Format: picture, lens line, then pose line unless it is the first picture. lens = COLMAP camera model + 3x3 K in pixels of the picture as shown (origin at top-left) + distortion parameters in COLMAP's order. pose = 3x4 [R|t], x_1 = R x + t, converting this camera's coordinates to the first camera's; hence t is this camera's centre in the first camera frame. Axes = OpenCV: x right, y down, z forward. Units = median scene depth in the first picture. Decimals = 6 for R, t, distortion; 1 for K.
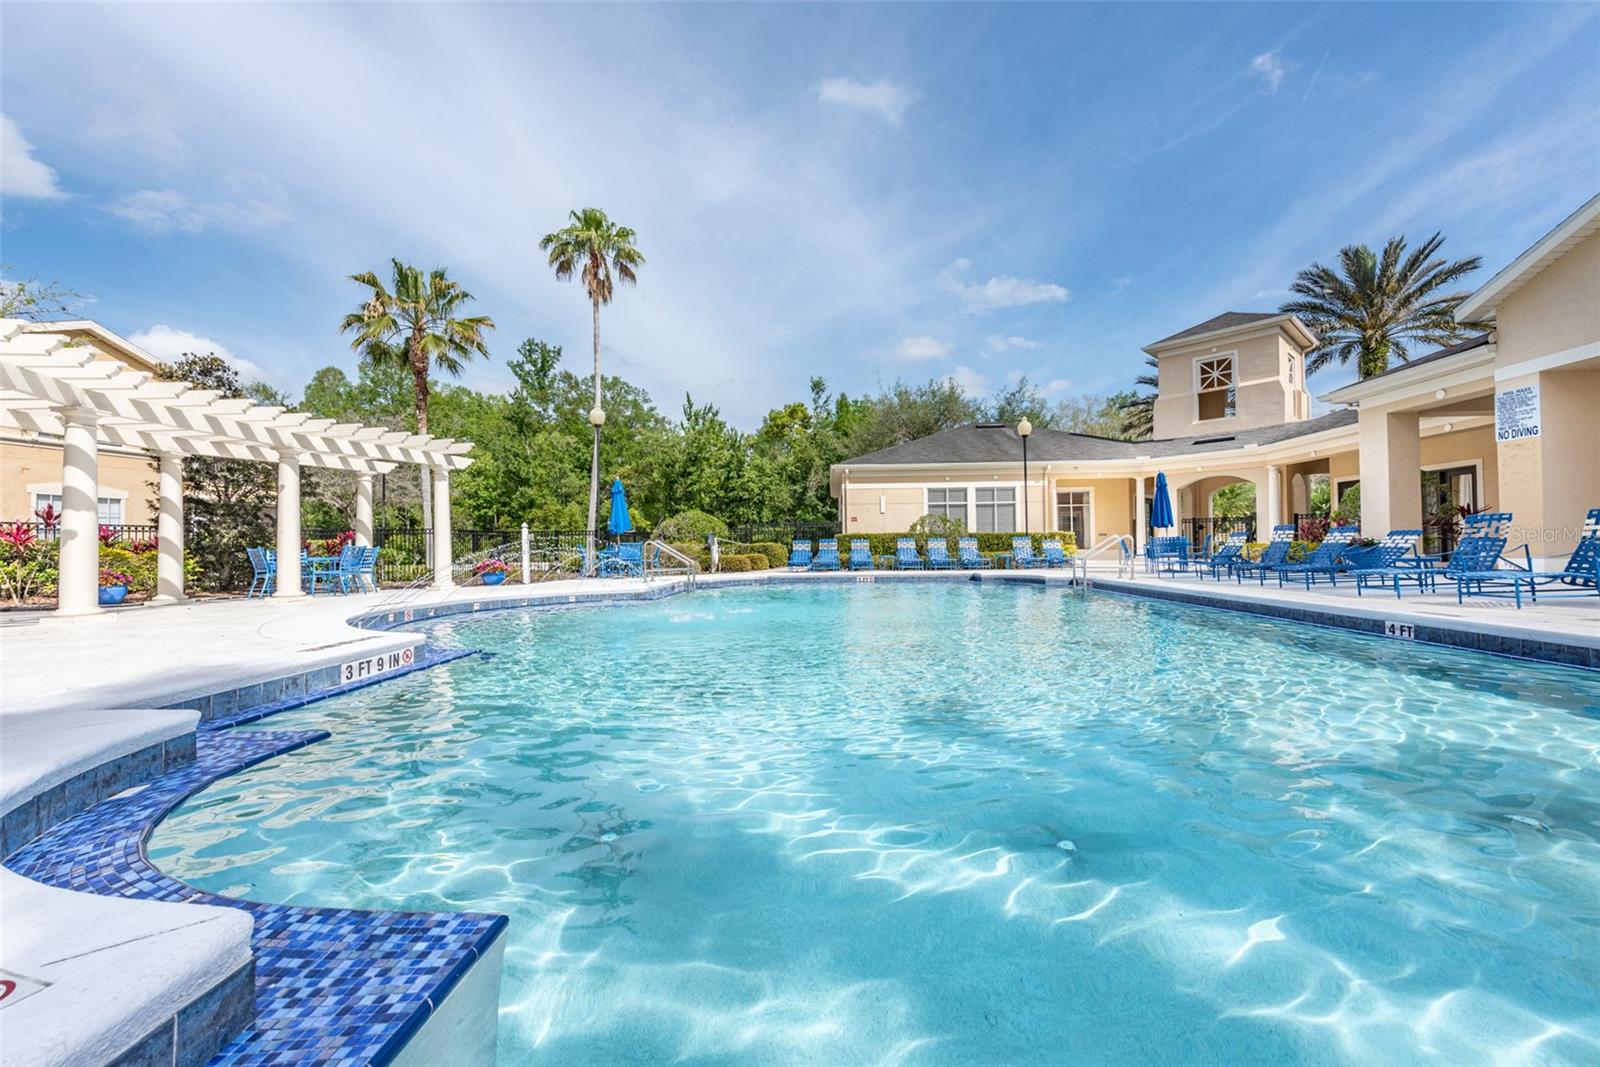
lens RADIAL K [[631.3, 0, 793.2], [0, 631.3, 538.6], [0, 0, 1]] dist [0.006467, -0.002406]
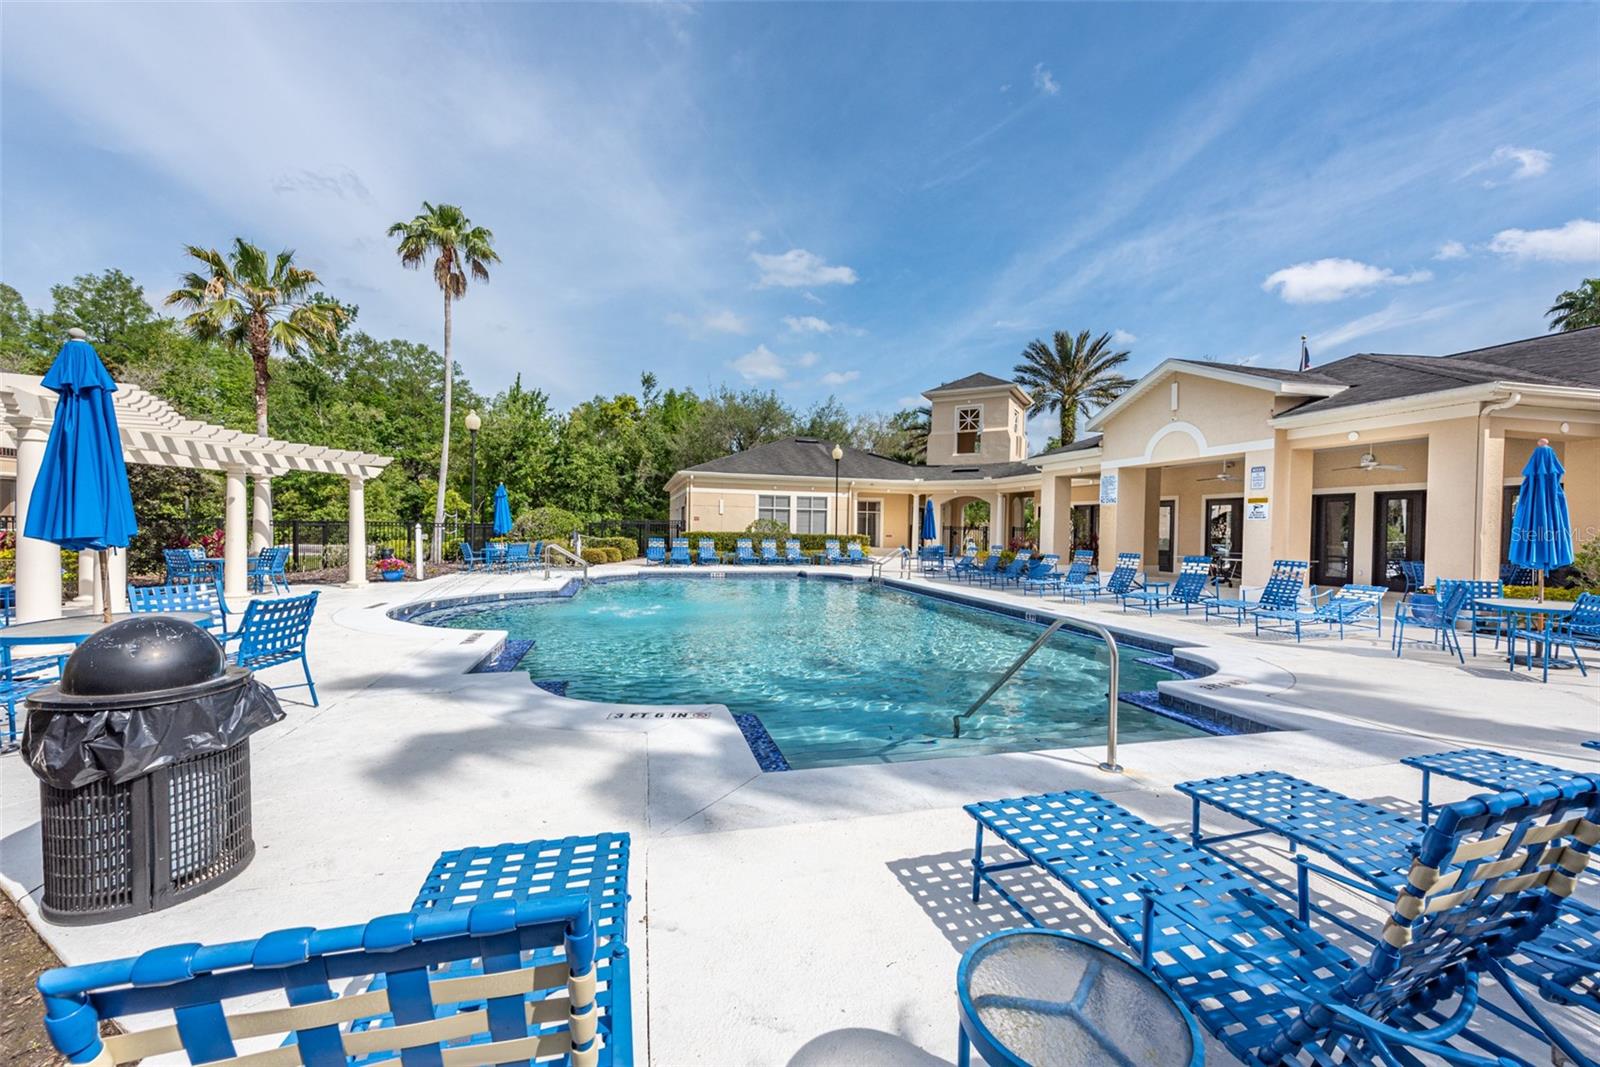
lens RADIAL K [[631.3, 0, 806.4], [0, 631.3, 541.4], [0, 0, 1]] dist [0.006467, -0.002406]
pose [[0.944643, 0.022714, 0.327313, -0.091761], [-0.035349, 0.998840, 0.032705, -0.033817], [-0.326190, -0.042465, 0.944350, -0.163103]]
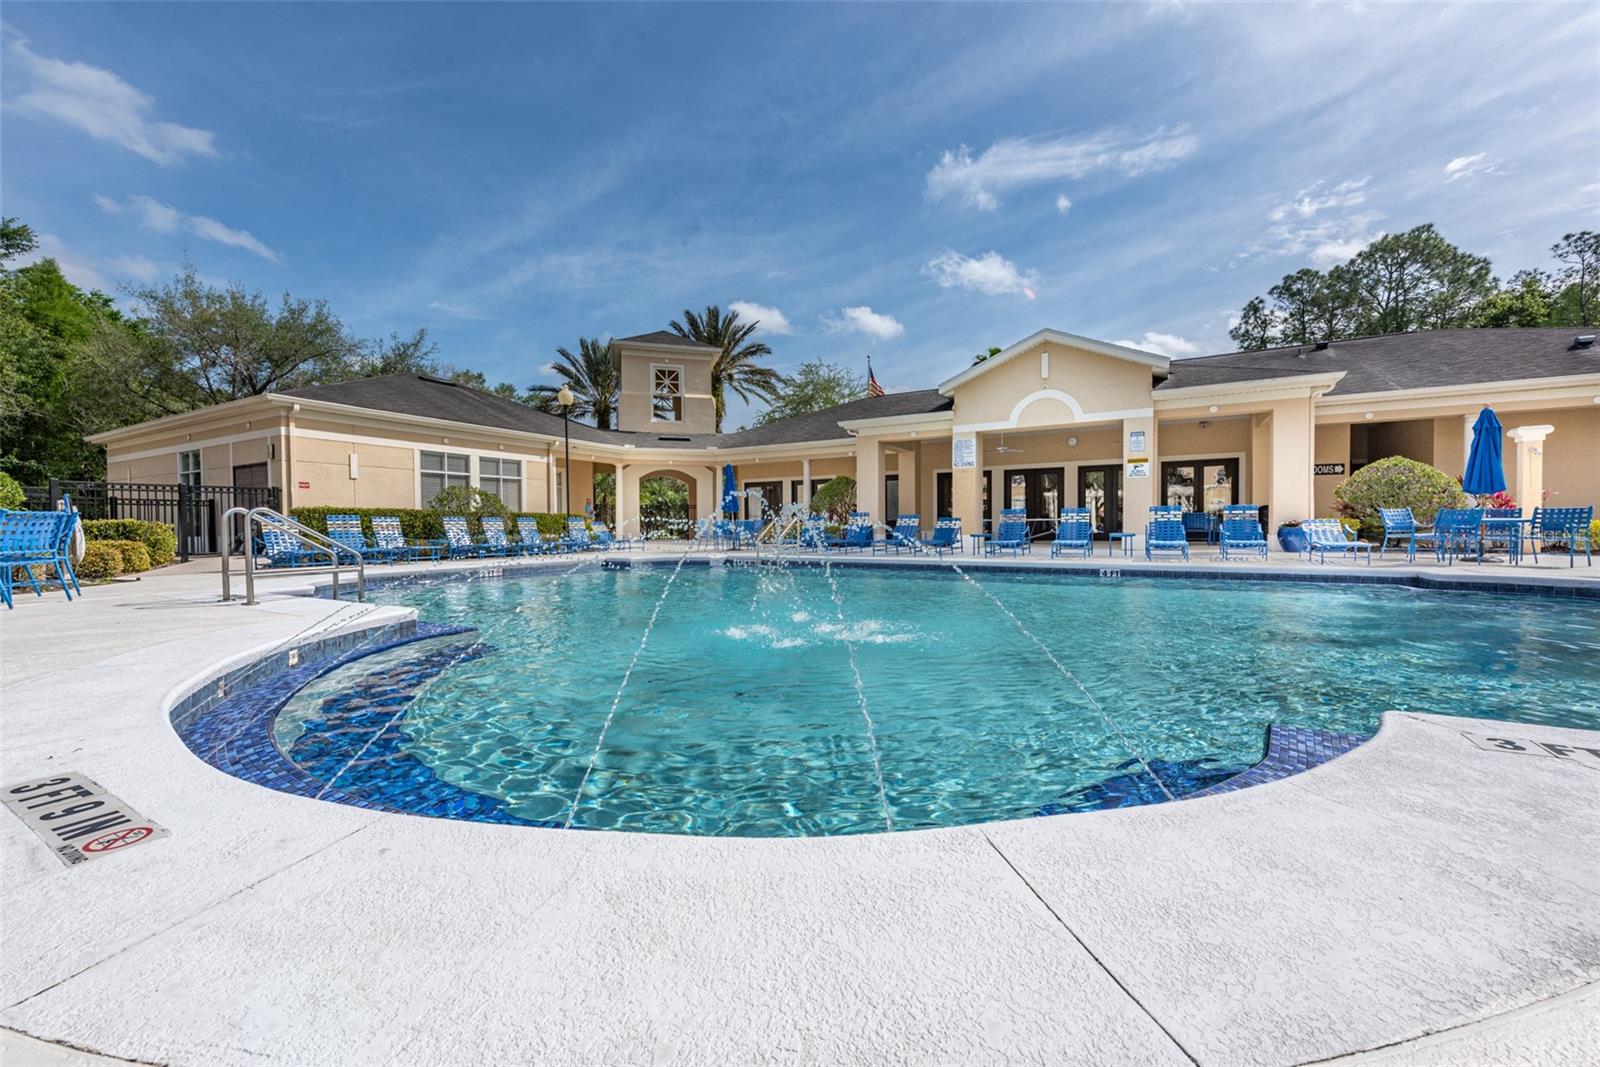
lens RADIAL K [[631.3, 0, 809.9], [0, 631.3, 532.5], [0, 0, 1]] dist [0.006467, -0.002406]
pose [[0.430048, 0.001848, 0.902804, -0.265473], [-0.011413, 0.999929, 0.003389, 0.009853], [-0.902734, -0.011761, 0.430039, 0.258911]]
